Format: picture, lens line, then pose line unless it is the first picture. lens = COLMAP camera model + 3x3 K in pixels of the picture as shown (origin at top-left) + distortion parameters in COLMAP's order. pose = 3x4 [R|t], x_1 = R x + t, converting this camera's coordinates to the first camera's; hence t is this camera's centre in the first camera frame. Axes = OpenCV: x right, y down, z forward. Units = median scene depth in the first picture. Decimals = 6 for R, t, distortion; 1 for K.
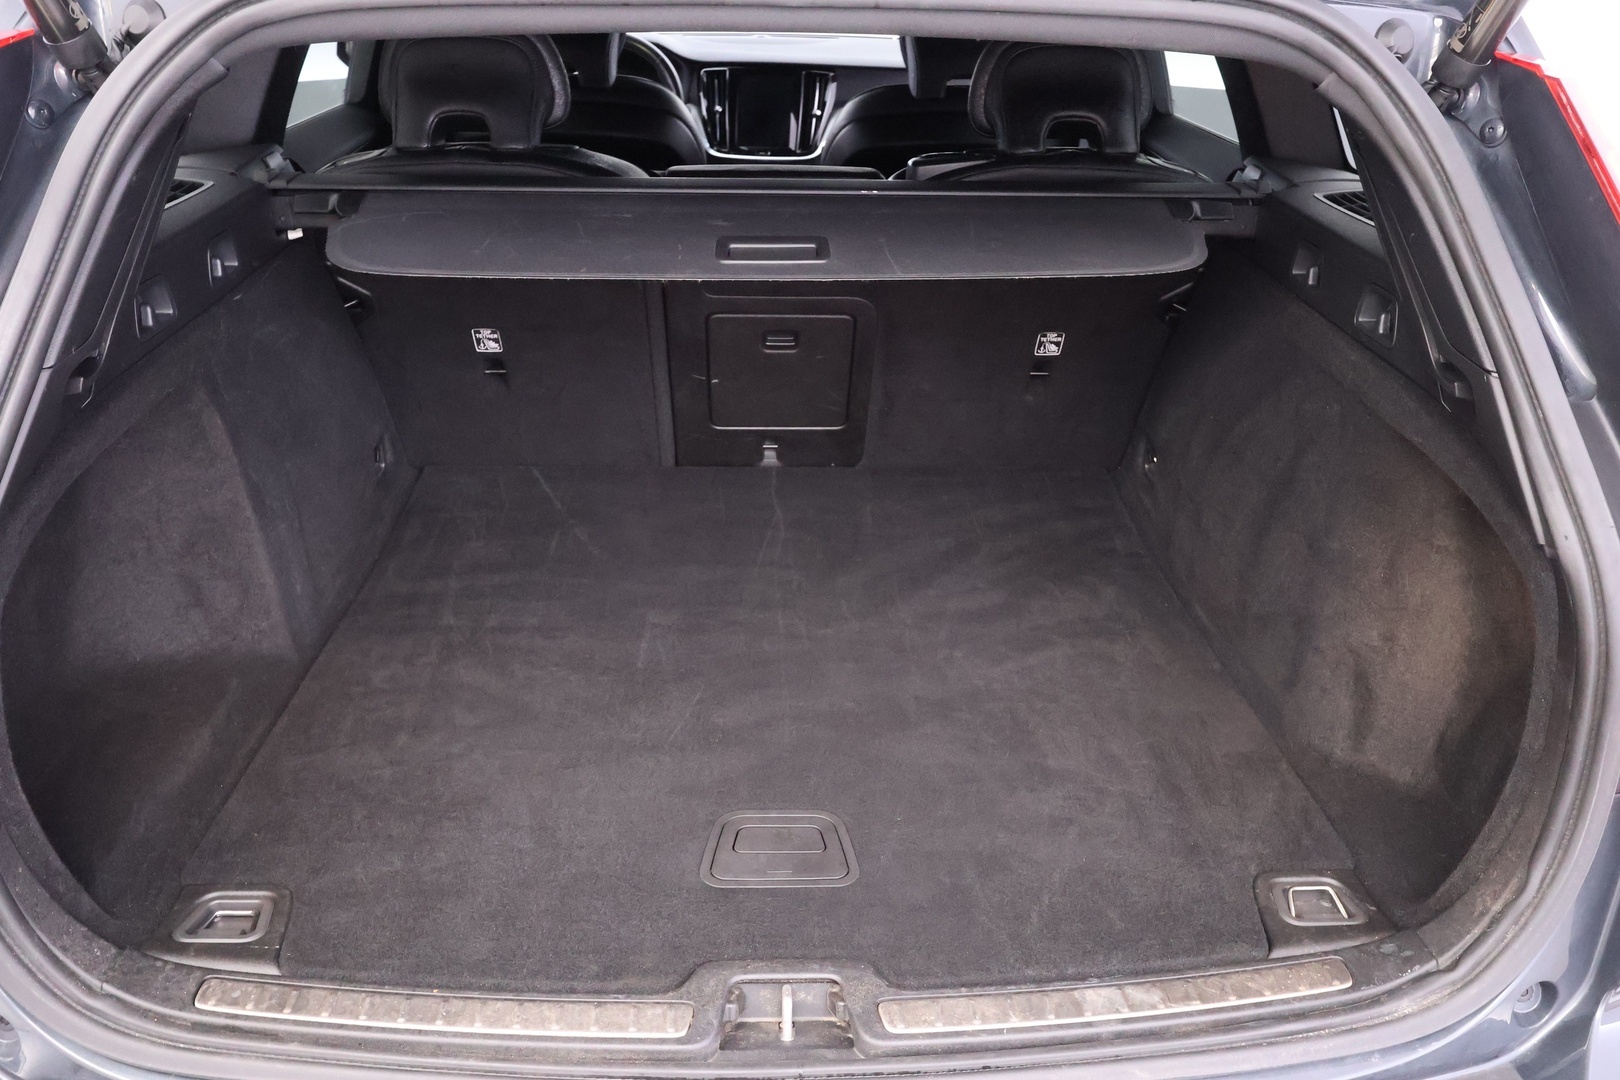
lens RADIAL K [[1279.5, 0, 811.7], [0, 1279.5, 541.4], [0, 0, 1]] dist [0.001715, 0.003837]
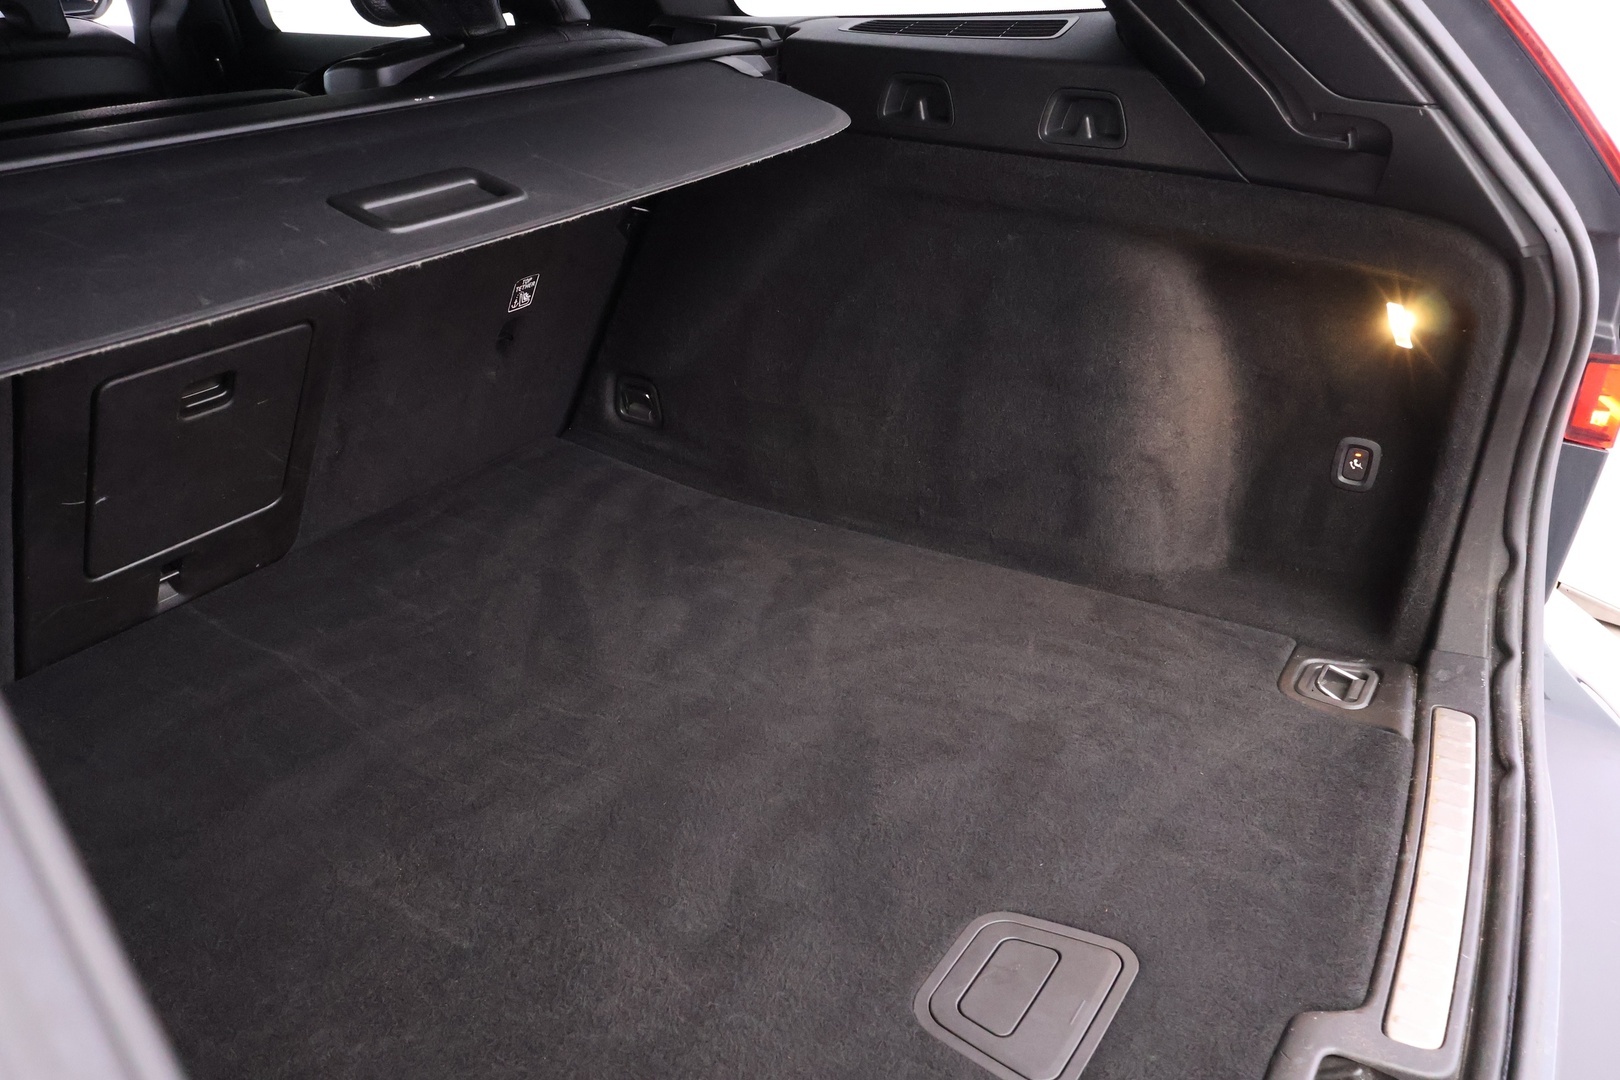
lens RADIAL K [[1279.5, 0, 808.1], [0, 1279.5, 539.4], [0, 0, 1]] dist [0.001715, 0.003837]
pose [[0.567735, -0.385546, 0.727345, -0.331787], [0.371204, 0.908519, 0.191835, -0.104473], [-0.734768, 0.161081, 0.658914, 0.395986]]
